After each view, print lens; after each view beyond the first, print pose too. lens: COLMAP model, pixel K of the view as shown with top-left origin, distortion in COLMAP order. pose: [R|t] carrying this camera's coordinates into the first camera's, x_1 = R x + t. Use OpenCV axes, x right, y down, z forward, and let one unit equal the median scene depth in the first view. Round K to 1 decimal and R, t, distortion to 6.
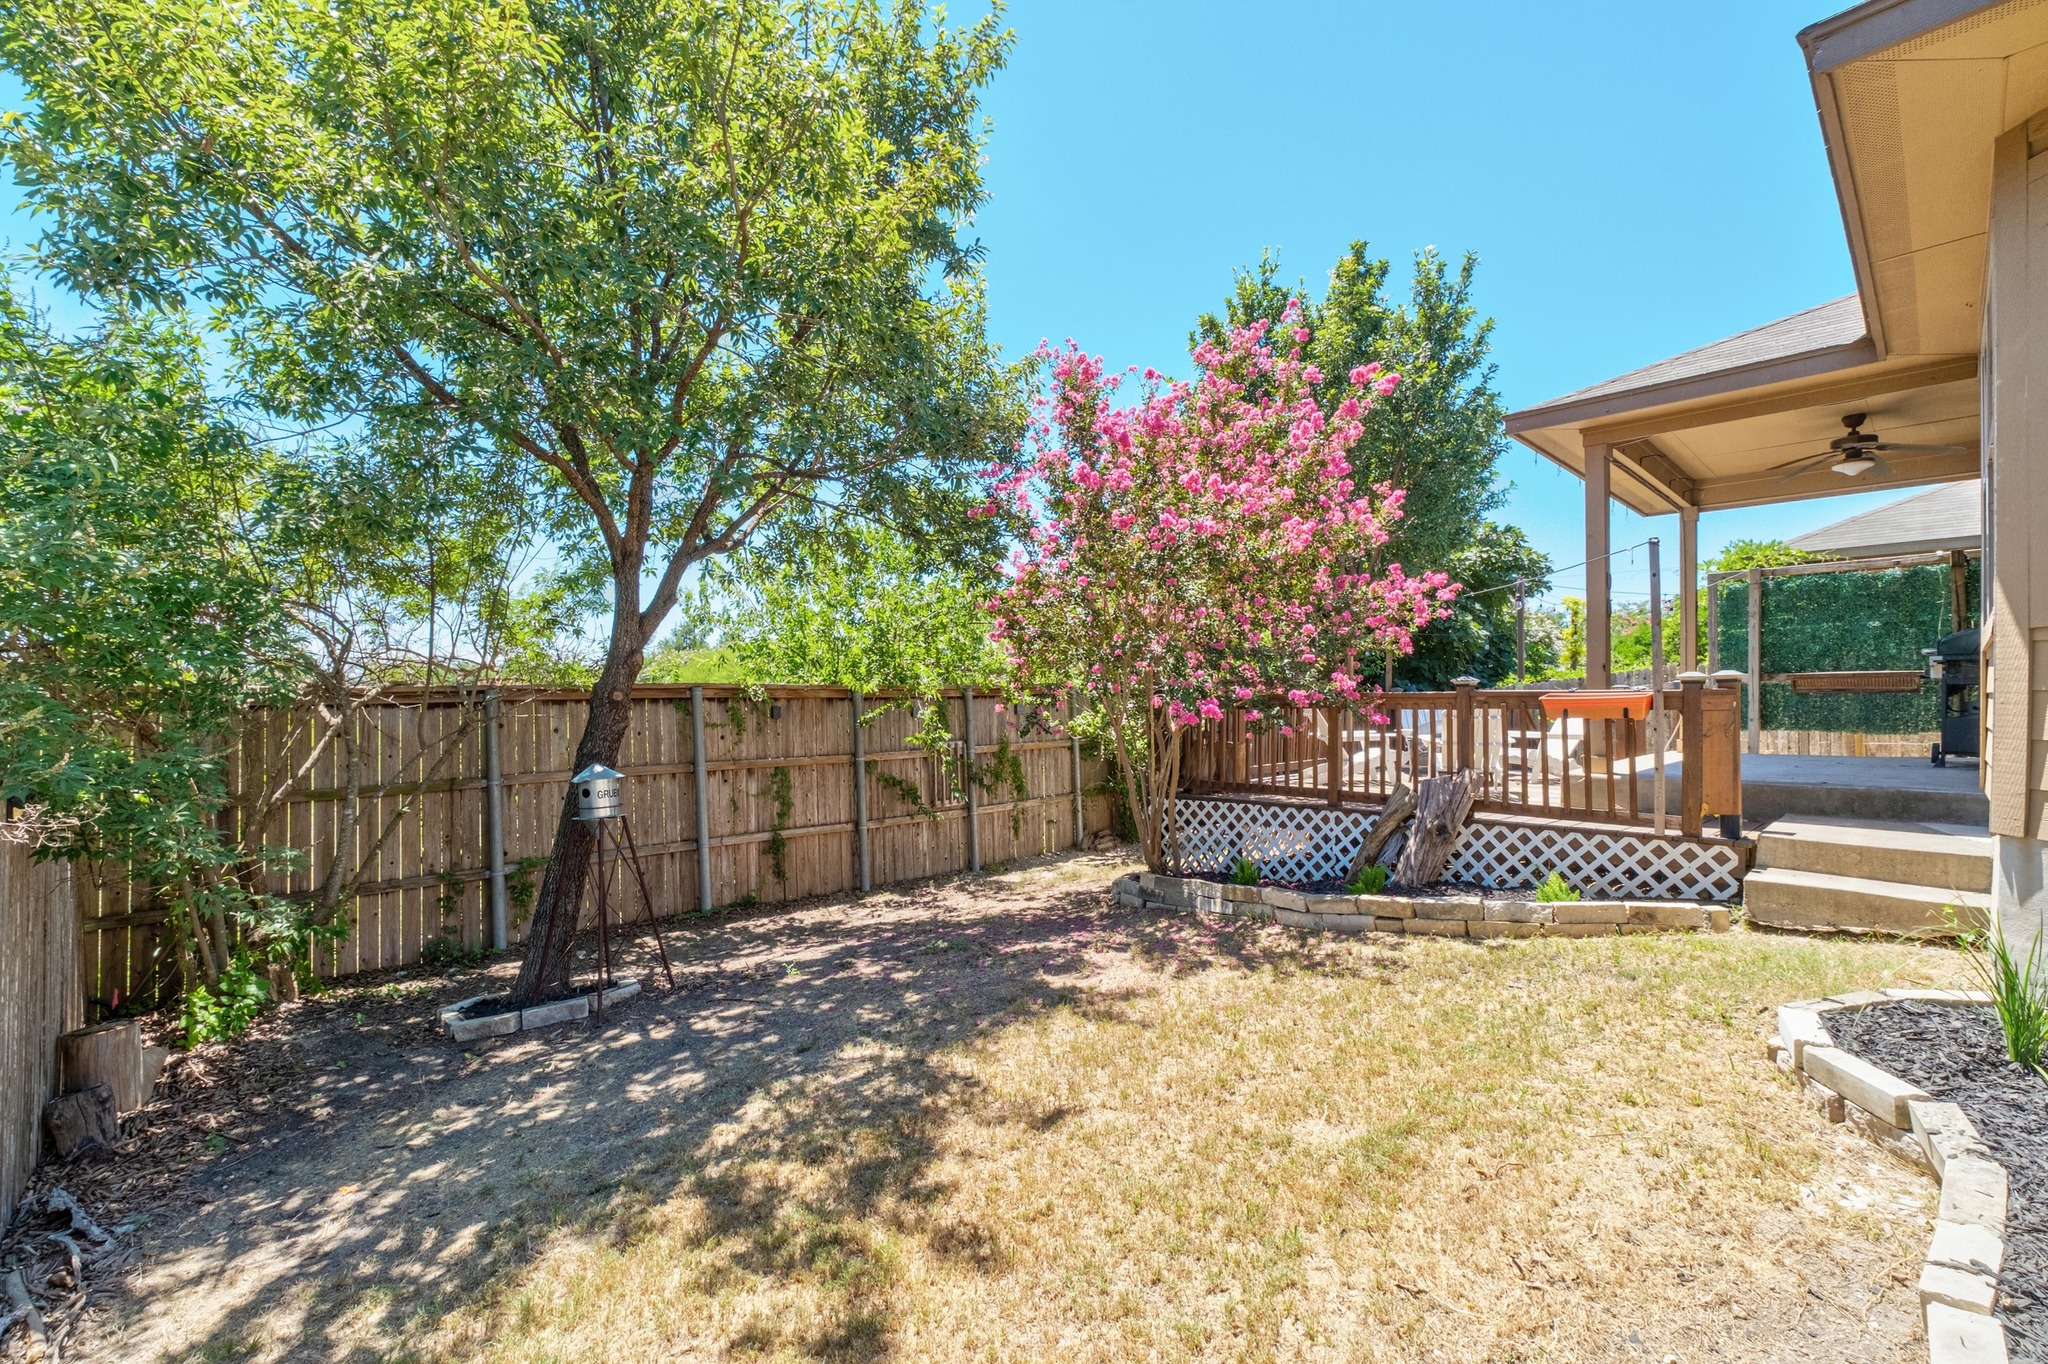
lens RADIAL K [[877.8, 0, 1032.0], [0, 877.8, 692.8], [0, 0, 1]] dist [-0.002804, 0.000001]
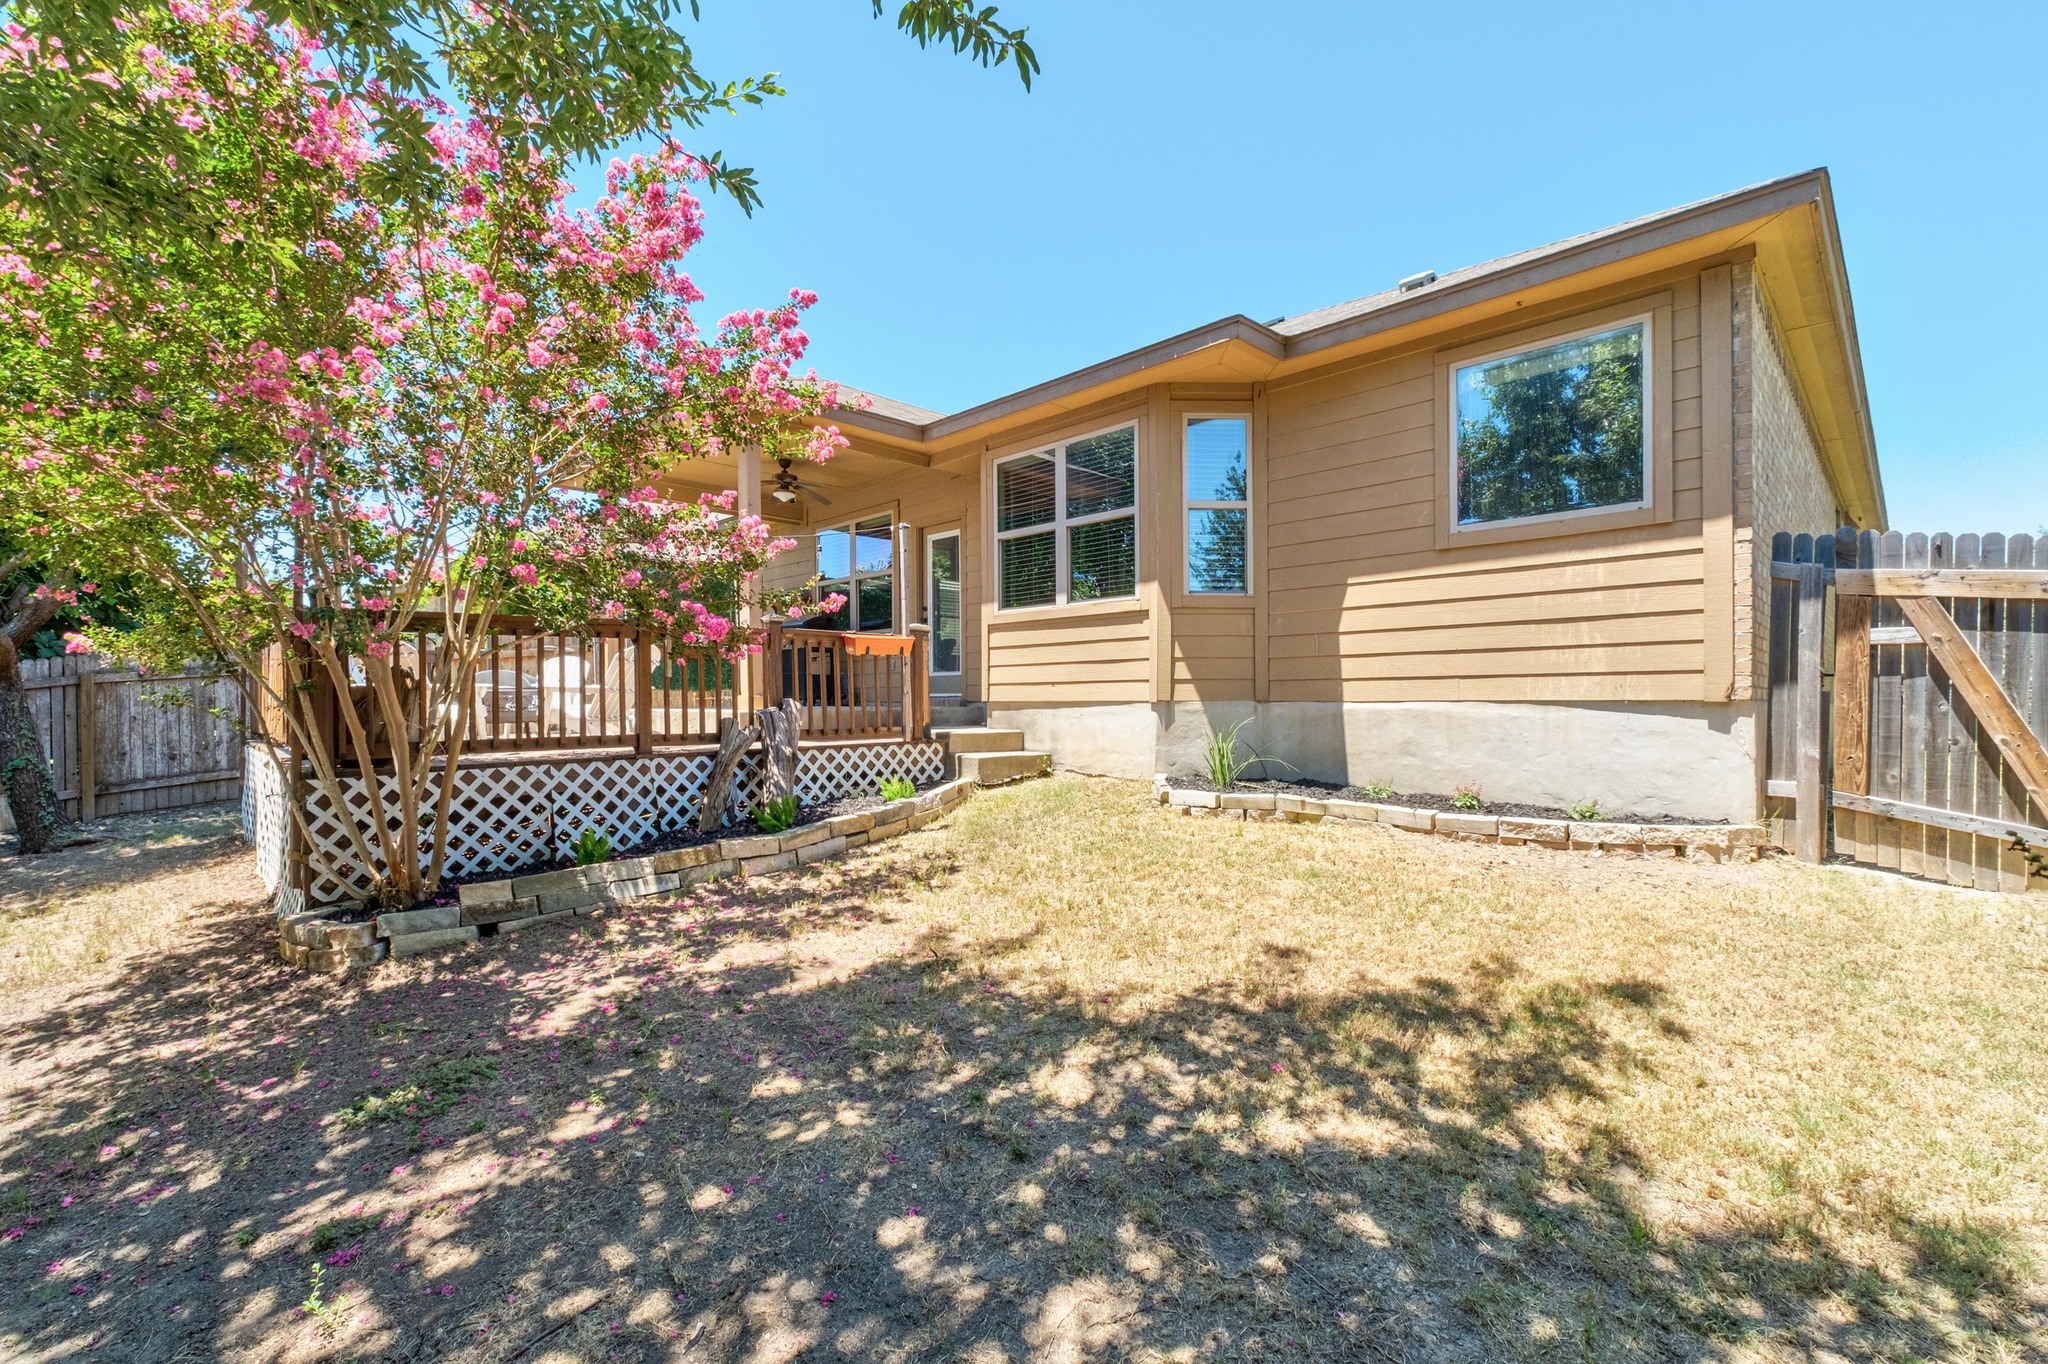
lens RADIAL K [[877.8, 0, 1031.4], [0, 877.8, 700.2], [0, 0, 1]] dist [-0.002804, 0.000001]
pose [[-0.032799, 0.007507, 0.999434, -0.712296], [-0.006849, 0.999947, -0.007736, 0.110071], [-0.999438, -0.007099, -0.032746, 0.882465]]
